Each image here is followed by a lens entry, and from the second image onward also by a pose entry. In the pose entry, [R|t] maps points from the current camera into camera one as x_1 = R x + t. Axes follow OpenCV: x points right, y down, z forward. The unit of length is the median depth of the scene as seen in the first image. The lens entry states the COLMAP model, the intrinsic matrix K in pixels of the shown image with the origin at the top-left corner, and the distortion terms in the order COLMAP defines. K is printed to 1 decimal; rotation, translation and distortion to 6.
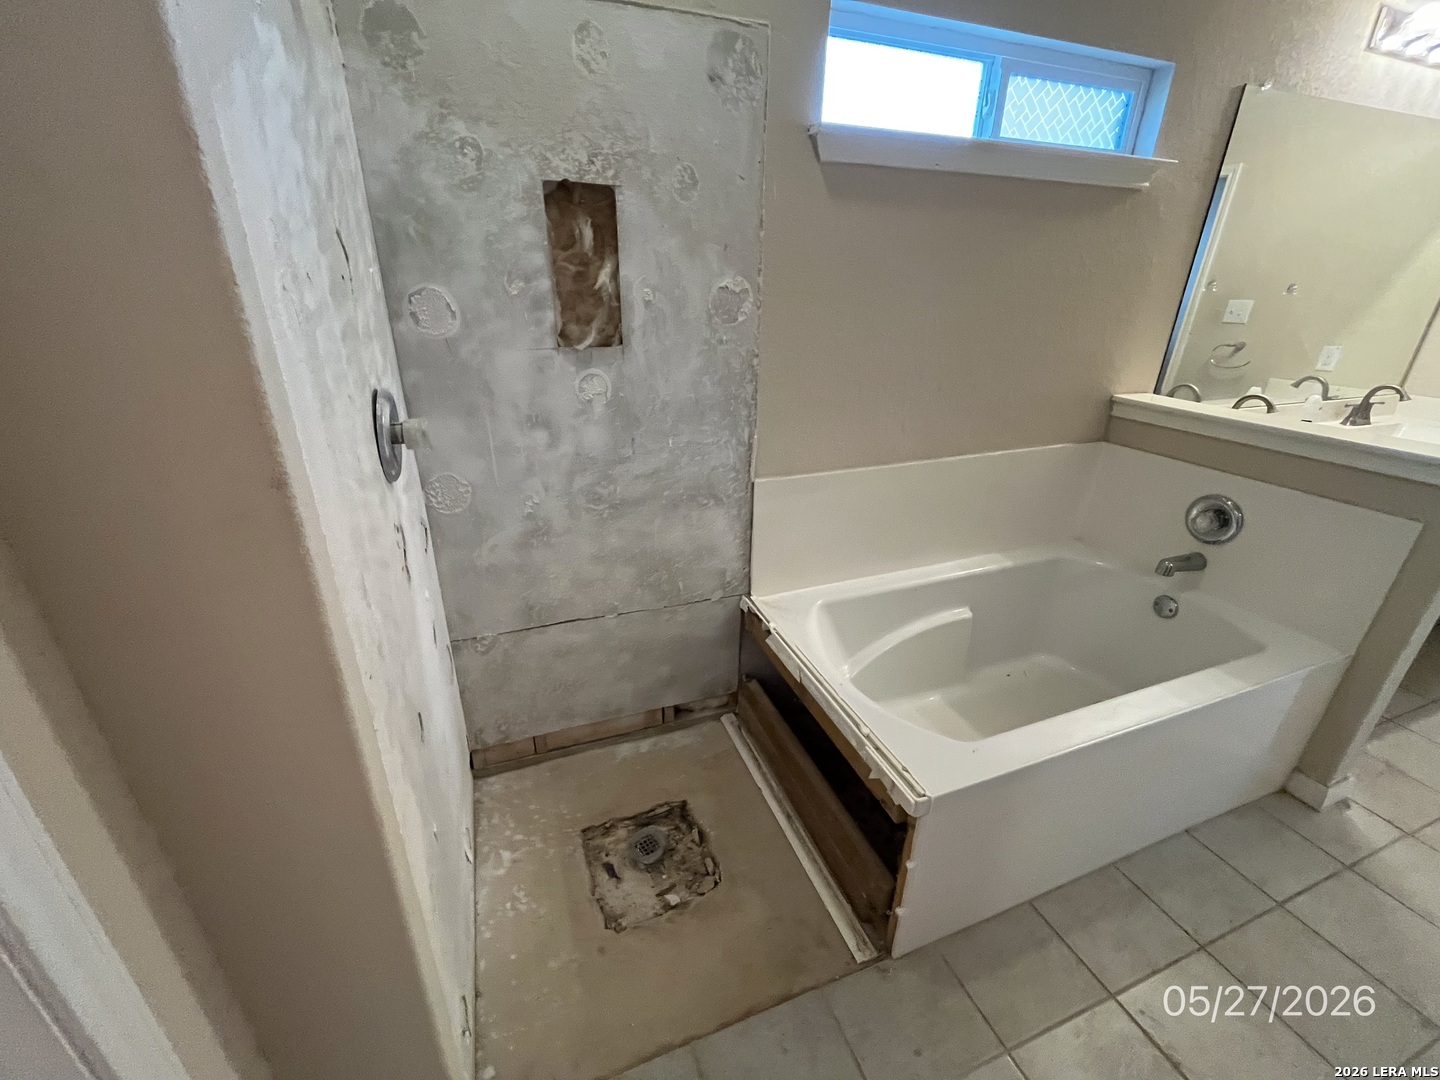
lens RADIAL K [[588.7, 0, 717.8], [0, 588.7, 539.5], [0, 0, 1]] dist [-0.000474, -0.000009]
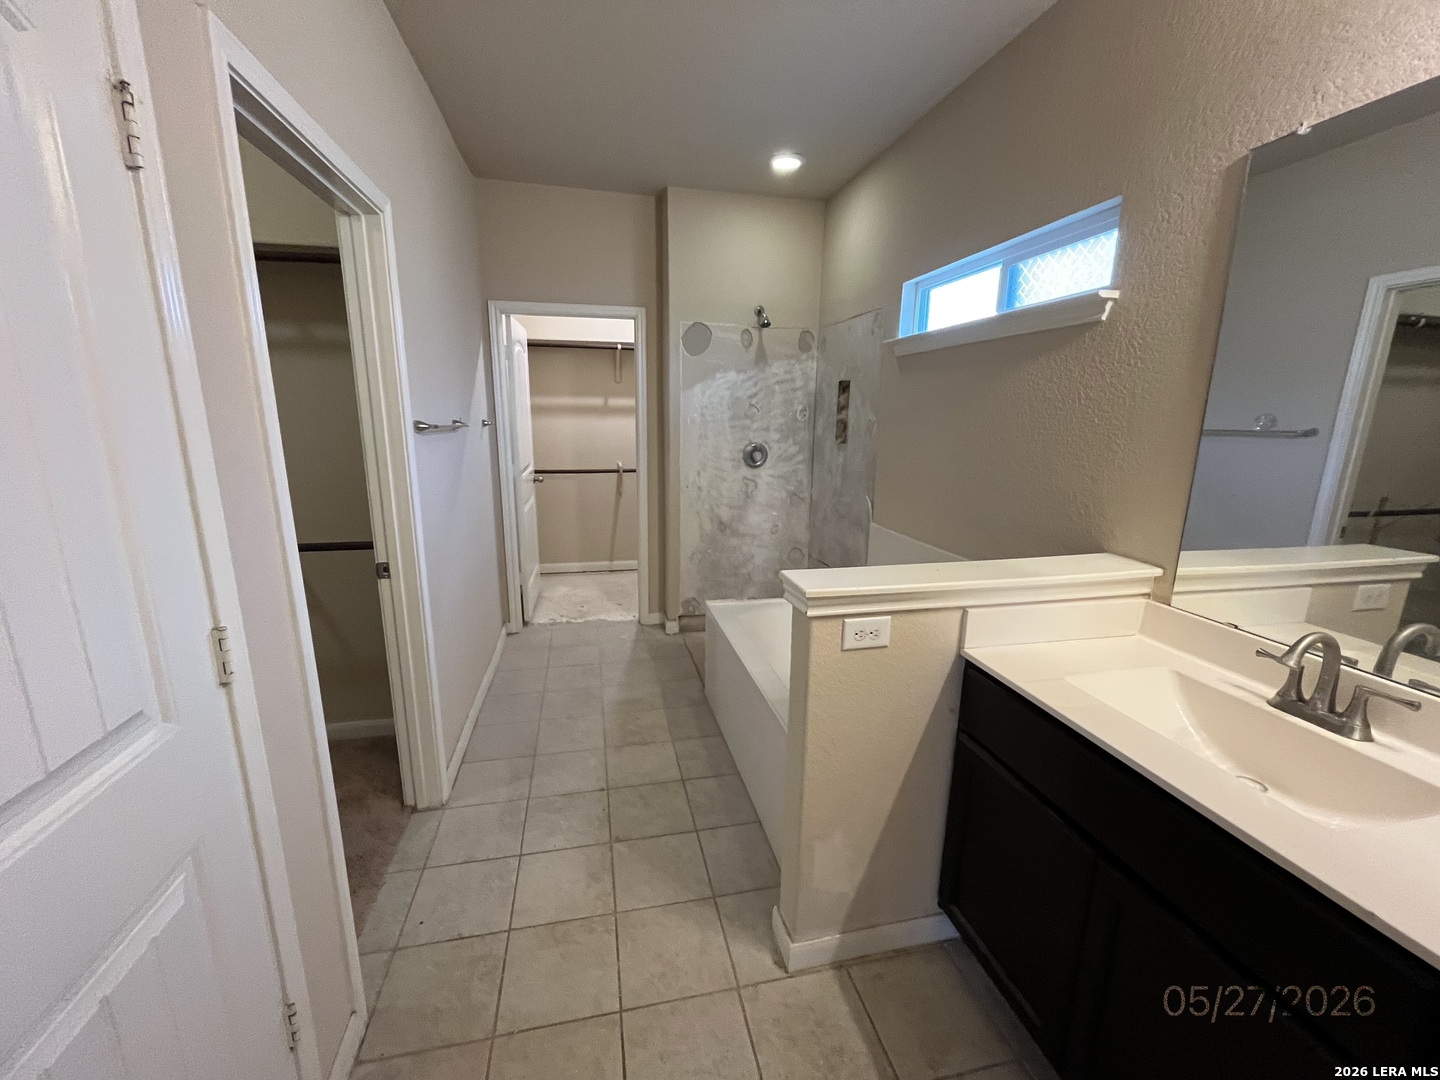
lens RADIAL K [[588.7, 0, 719.5], [0, 588.7, 539.6], [0, 0, 1]] dist [-0.000474, -0.000009]
pose [[-0.138830, 0.202432, -0.969406, 2.040905], [-0.403490, 0.882389, 0.242046, -0.333310], [0.904391, 0.424748, -0.040823, 0.763188]]
